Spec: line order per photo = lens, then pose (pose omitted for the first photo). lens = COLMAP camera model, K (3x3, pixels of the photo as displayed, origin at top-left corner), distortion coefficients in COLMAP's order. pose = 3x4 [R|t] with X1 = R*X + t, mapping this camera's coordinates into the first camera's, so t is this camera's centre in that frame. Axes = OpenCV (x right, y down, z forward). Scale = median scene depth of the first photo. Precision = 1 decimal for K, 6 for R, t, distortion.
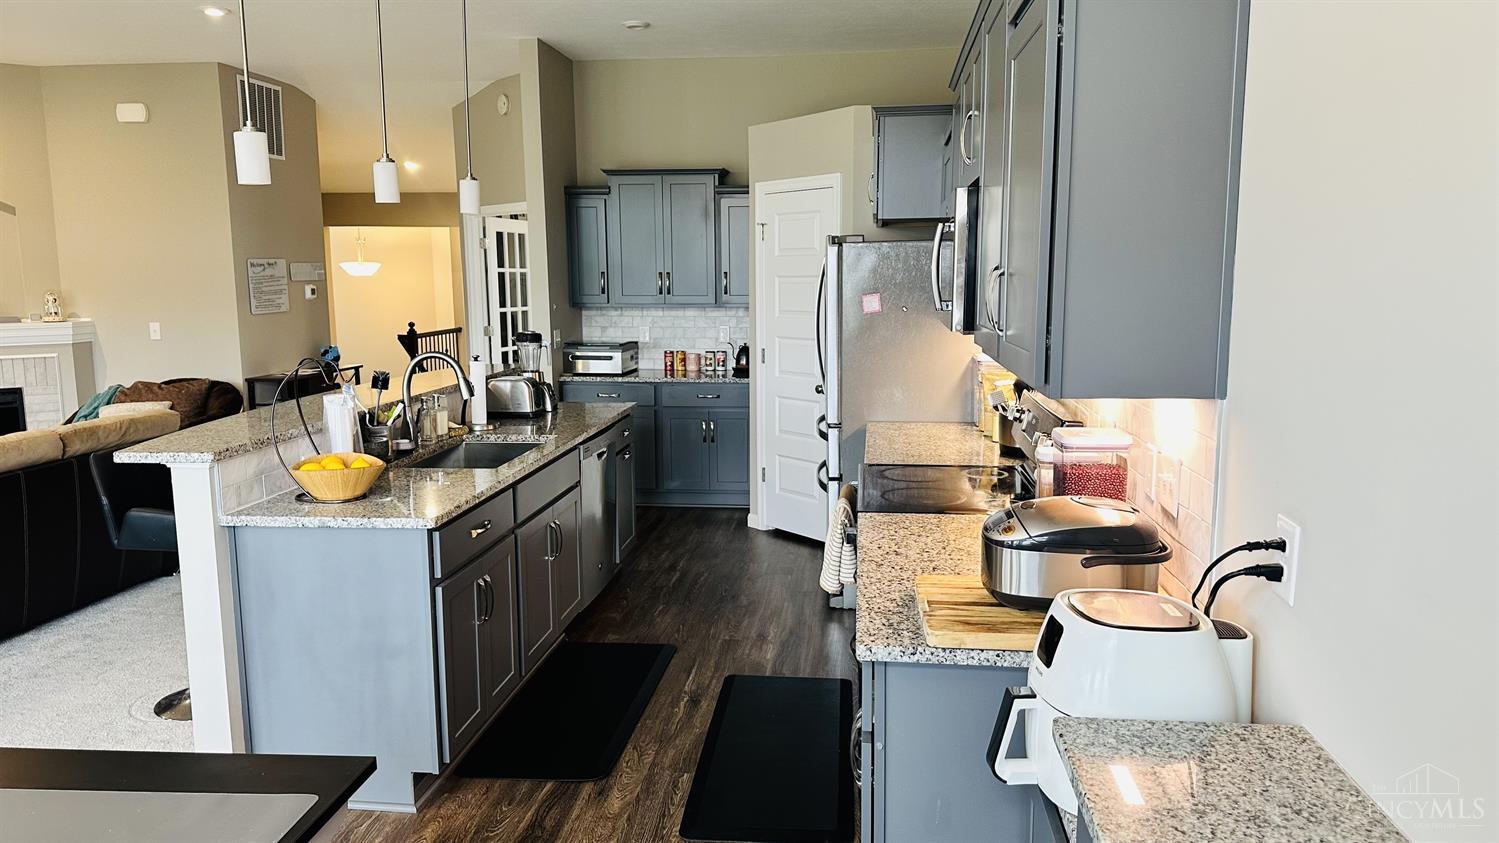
lens RADIAL K [[1037.9, 0, 749.5], [0, 1037.9, 421.5], [0, 0, 1]] dist [0.135838, -0.203061]
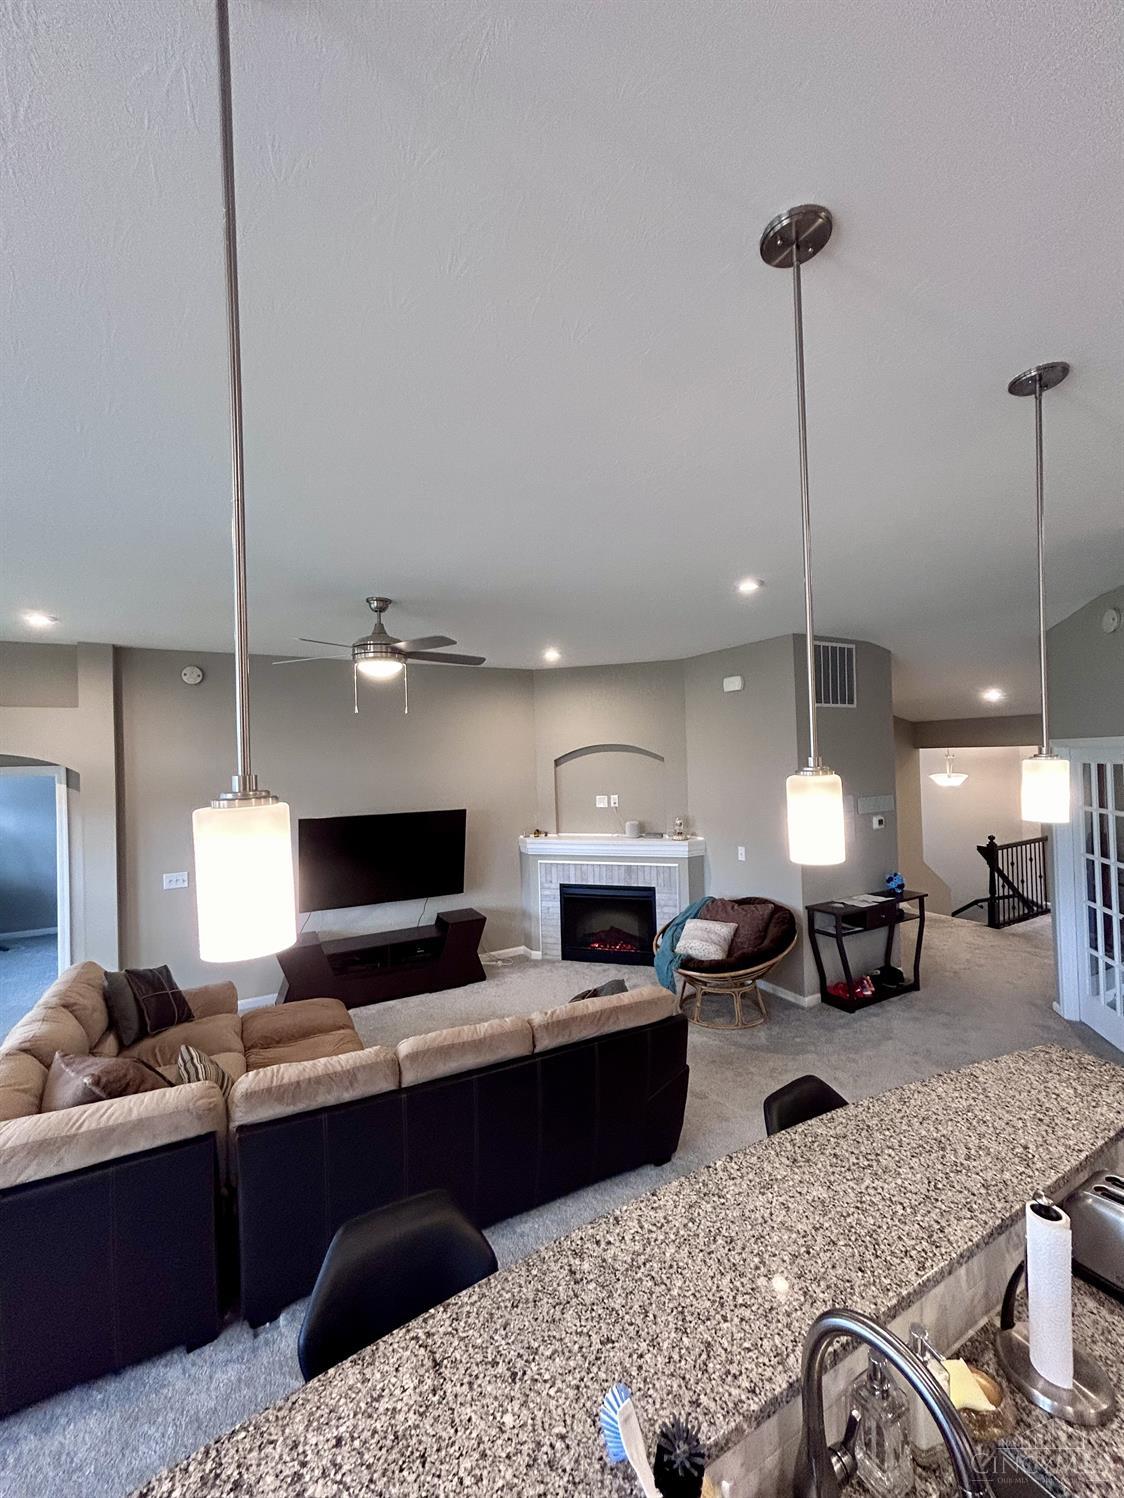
lens RADIAL K [[606.0, 0, 562.0], [0, 606.0, 749.0], [0, 0, 1]] dist [-0.000211, -0.000146]
pose [[0.577464, -0.024456, -0.816050, -0.154727], [-0.091835, 0.991262, -0.094692, -0.183026], [0.811235, 0.129623, 0.570172, 0.623672]]
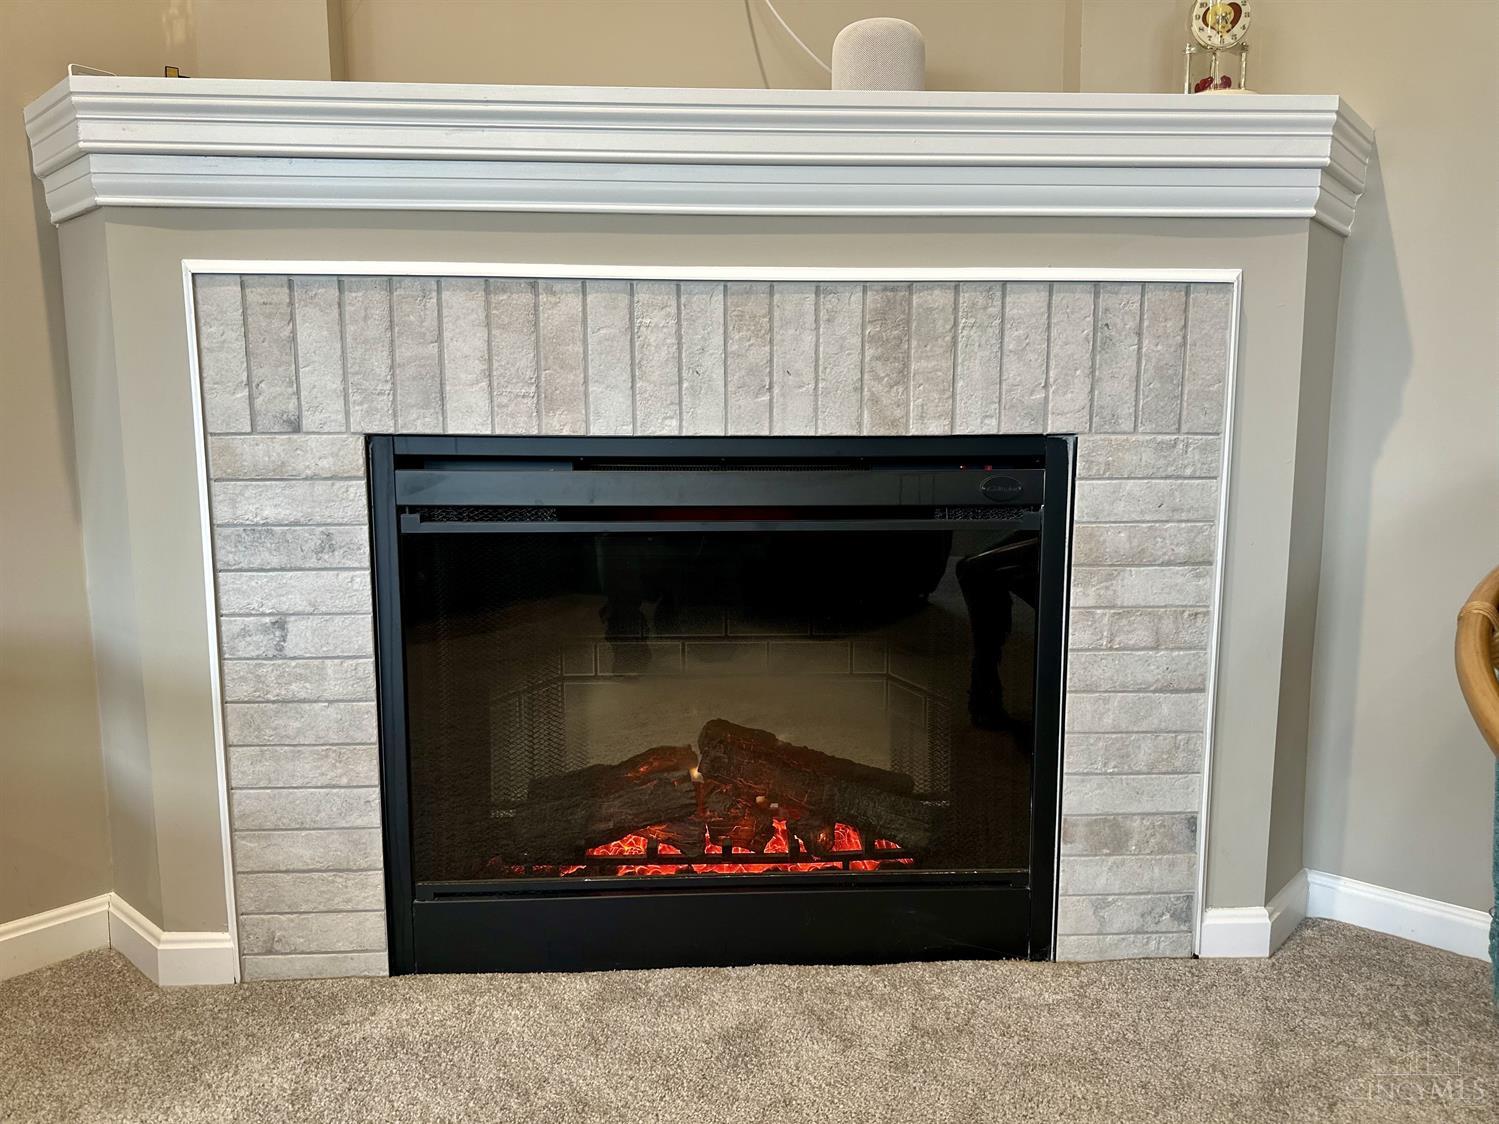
lens RADIAL K [[1043.4, 0, 749.5], [0, 1043.4, 562.0], [0, 0, 1]] dist [0.000089, -0.000333]
pose [[0.814122, 0.077629, -0.575482, -0.912314], [-0.084590, 0.996307, 0.014727, -0.008696], [0.574500, 0.036691, 0.817682, 1.182315]]
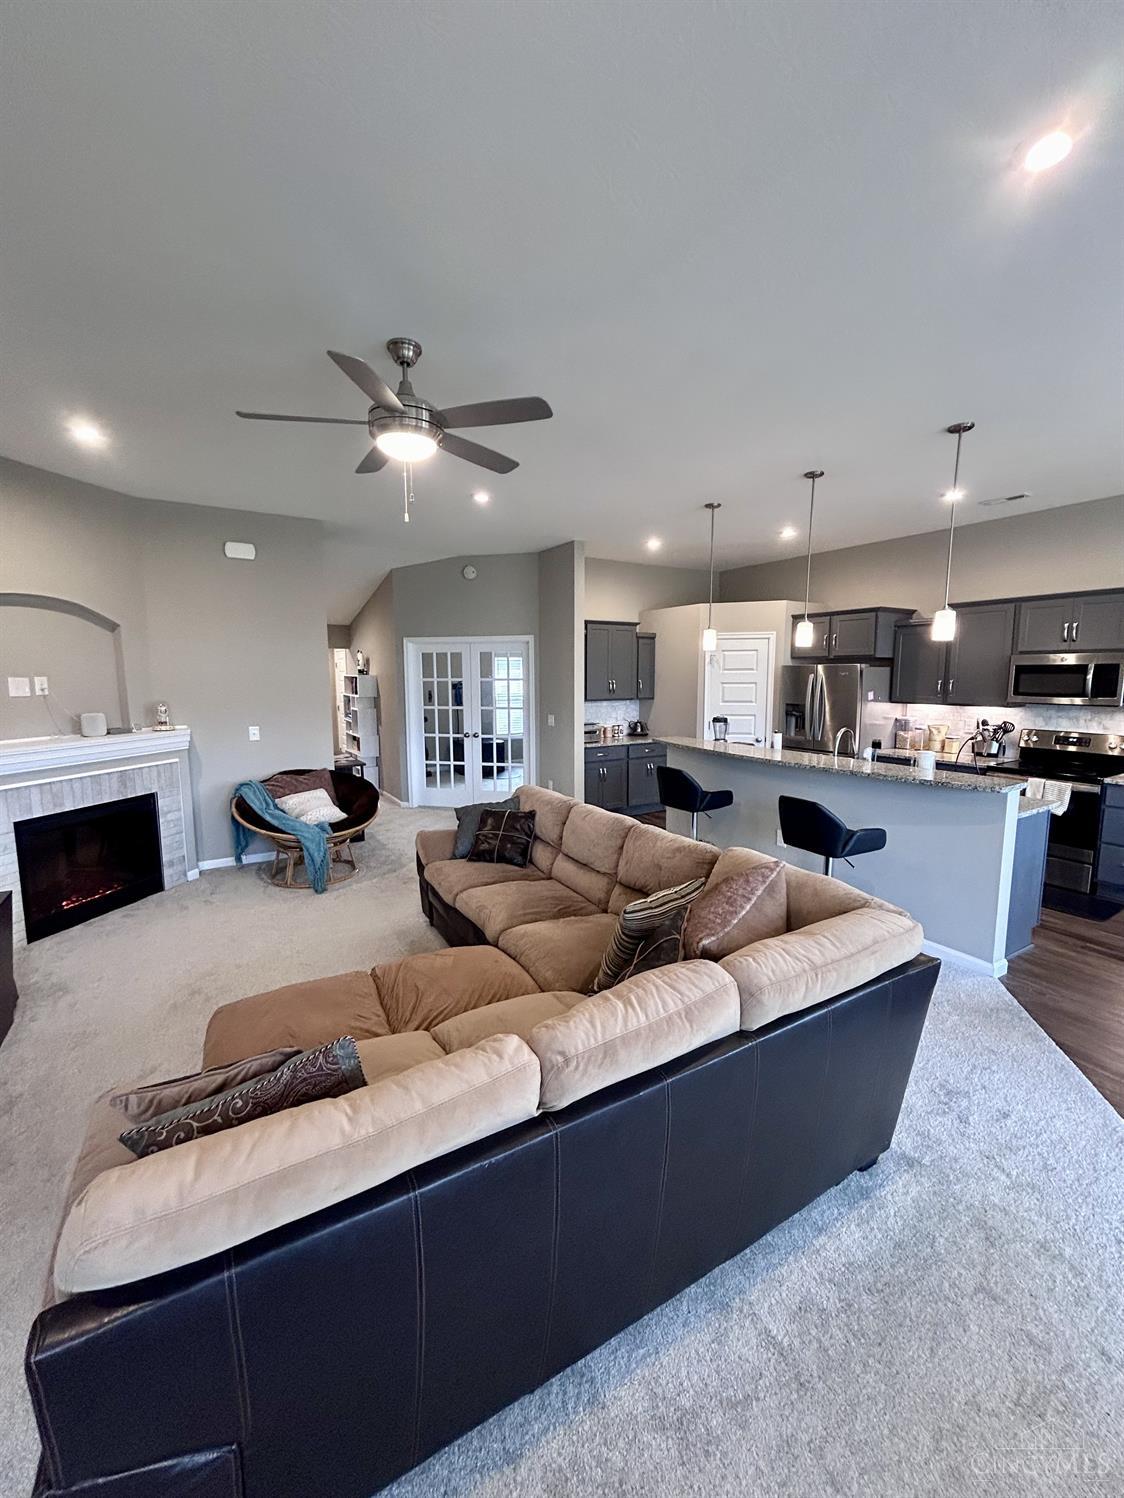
lens RADIAL K [[604.9, 0, 562.0], [0, 604.9, 749.0], [0, 0, 1]] dist [-0.001966, -0.000288]
pose [[0.787261, -0.074578, 0.612093, -1.078278], [0.087783, 0.996104, 0.008462, -0.065424], [-0.610339, 0.047070, 0.790741, 0.375884]]
